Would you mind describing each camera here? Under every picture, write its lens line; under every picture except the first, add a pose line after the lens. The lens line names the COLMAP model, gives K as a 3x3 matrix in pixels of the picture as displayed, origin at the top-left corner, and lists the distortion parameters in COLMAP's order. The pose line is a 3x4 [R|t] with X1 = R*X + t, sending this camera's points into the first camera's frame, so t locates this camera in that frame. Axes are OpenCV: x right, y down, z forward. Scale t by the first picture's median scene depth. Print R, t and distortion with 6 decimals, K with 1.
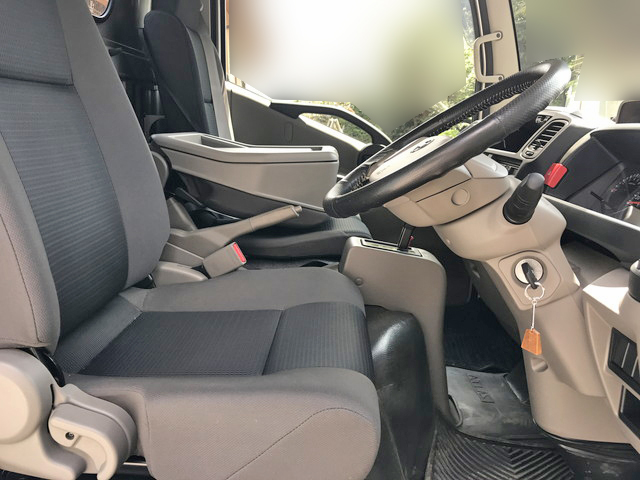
lens RADIAL K [[521.5, 0, 320.0], [0, 521.5, 240.0], [0, 0, 1]] dist [0.057844, -0.074977]
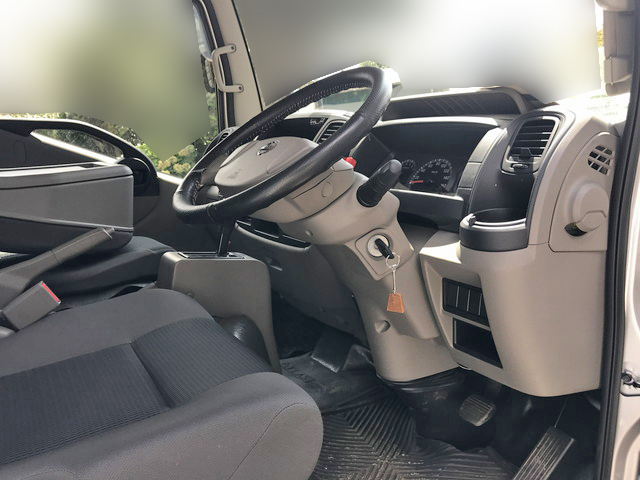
lens RADIAL K [[523.2, 0, 320.6], [0, 523.2, 235.3], [0, 0, 1]] dist [0.039395, -0.059093]
pose [[0.842193, -0.159502, 0.515043, -0.209701], [0.175587, 0.984305, 0.017707, -0.004940], [-0.509784, 0.075522, 0.856981, 0.044390]]
